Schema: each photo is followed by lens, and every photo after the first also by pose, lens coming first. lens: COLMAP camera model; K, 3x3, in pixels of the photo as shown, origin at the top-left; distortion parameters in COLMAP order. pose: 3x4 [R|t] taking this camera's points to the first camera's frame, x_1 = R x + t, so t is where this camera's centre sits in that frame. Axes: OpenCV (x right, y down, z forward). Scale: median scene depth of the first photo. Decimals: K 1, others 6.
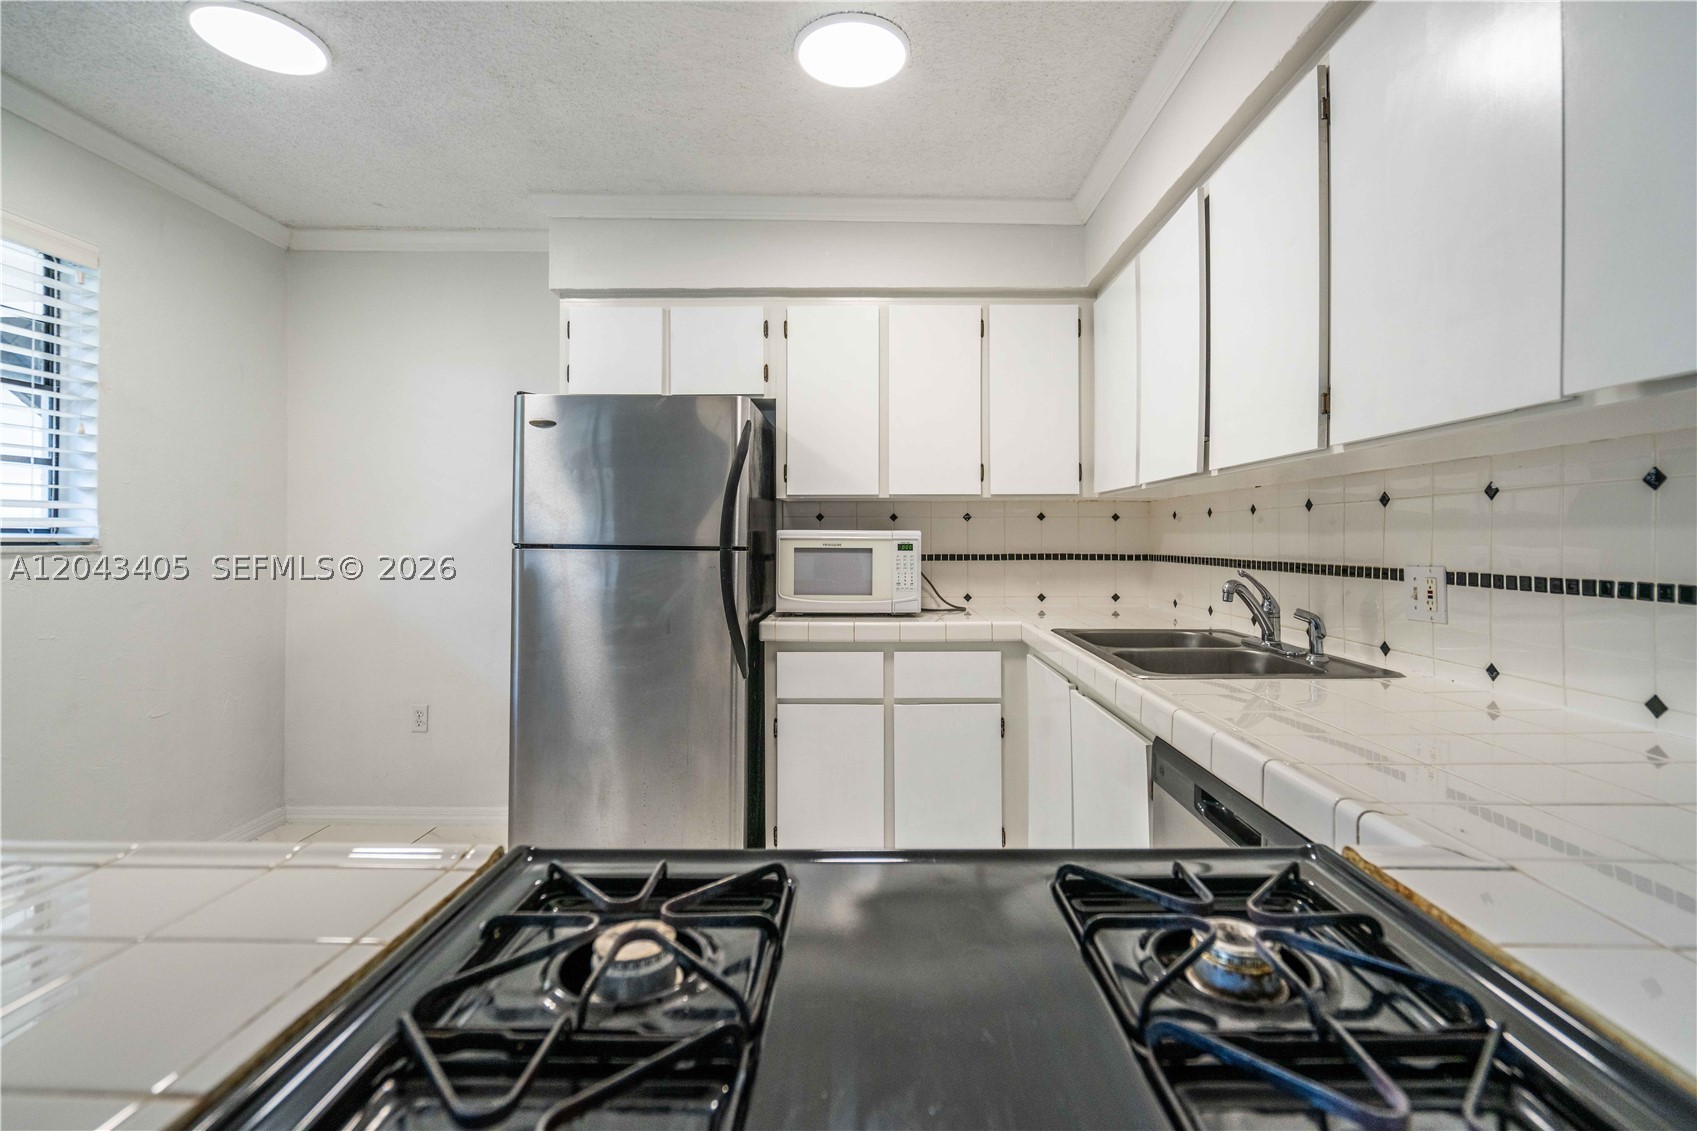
lens RADIAL K [[793.6, 0, 849.7], [0, 793.6, 541.3], [0, 0, 1]] dist [-0.003377, -0.000458]
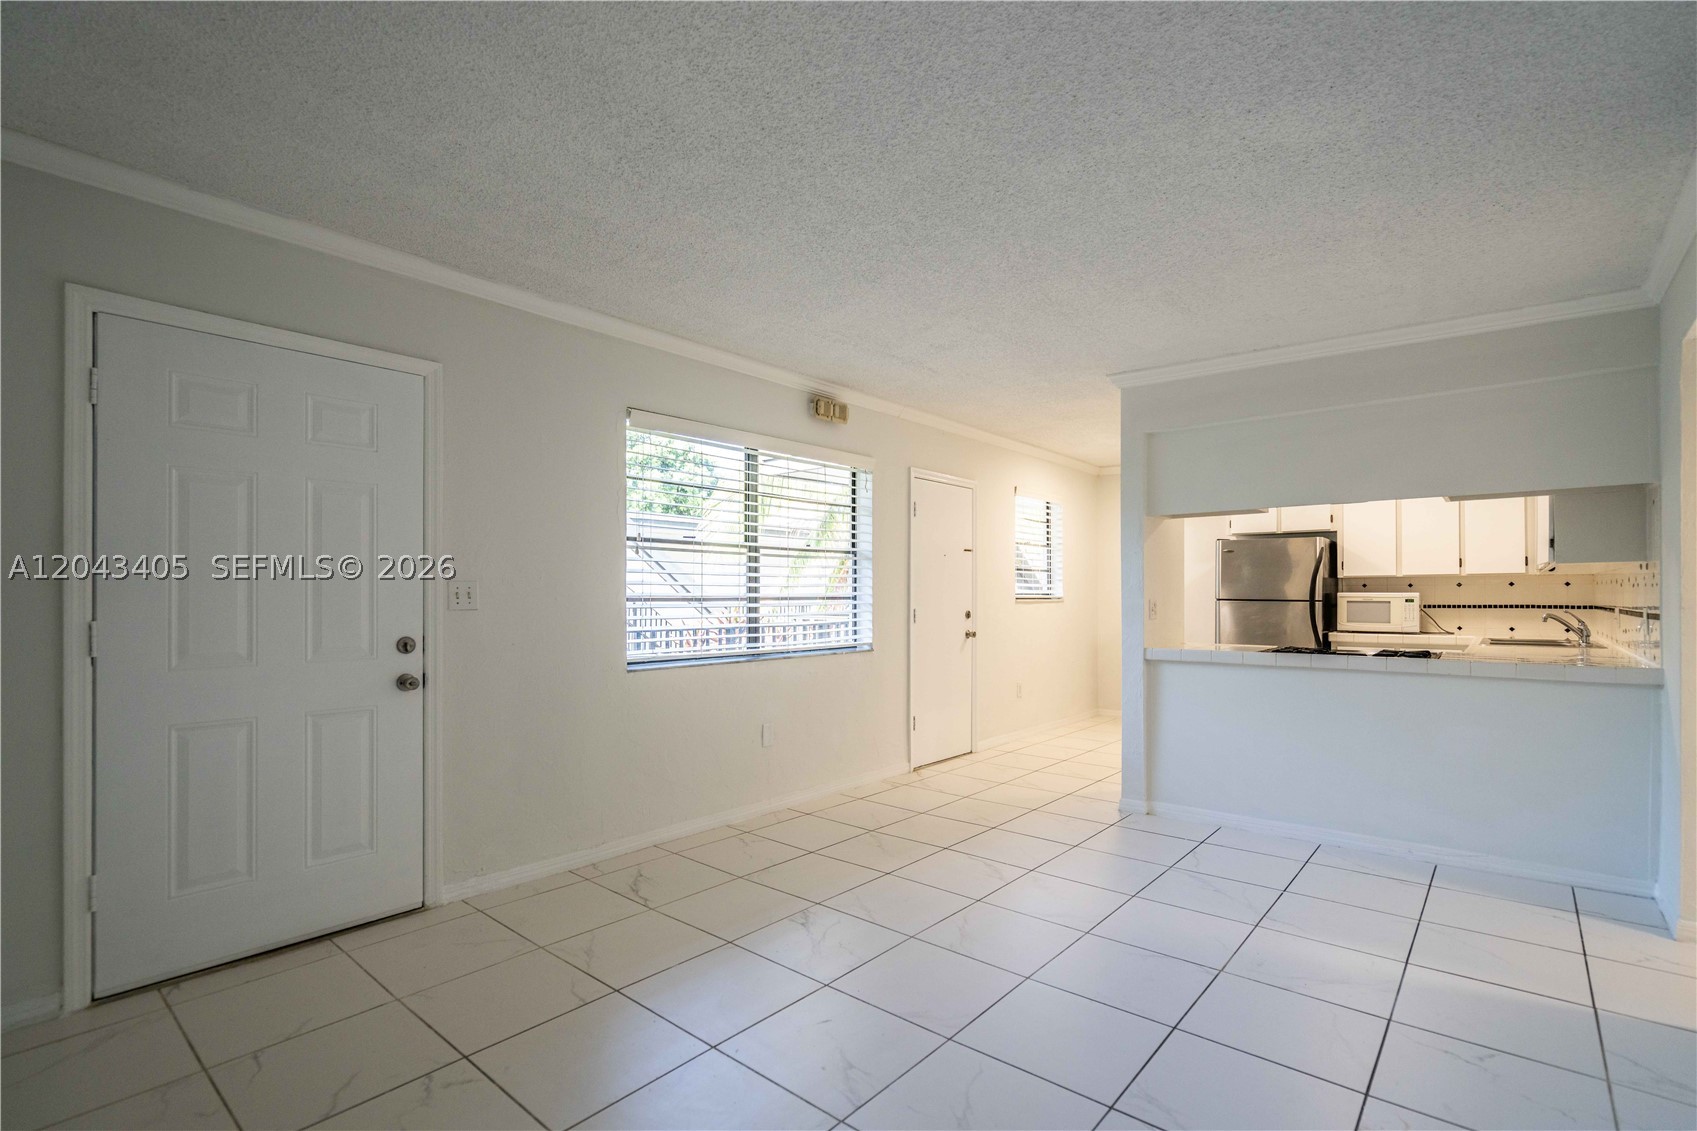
lens RADIAL K [[778.6, 0, 844.4], [0, 778.6, 591.0], [0, 0, 1]] dist [-0.000265, 0.000027]
pose [[0.776087, -0.005092, -0.630605, 0.207289], [0.000865, 0.999975, -0.007011, -0.005045], [0.630625, 0.004896, 0.776072, -1.529738]]
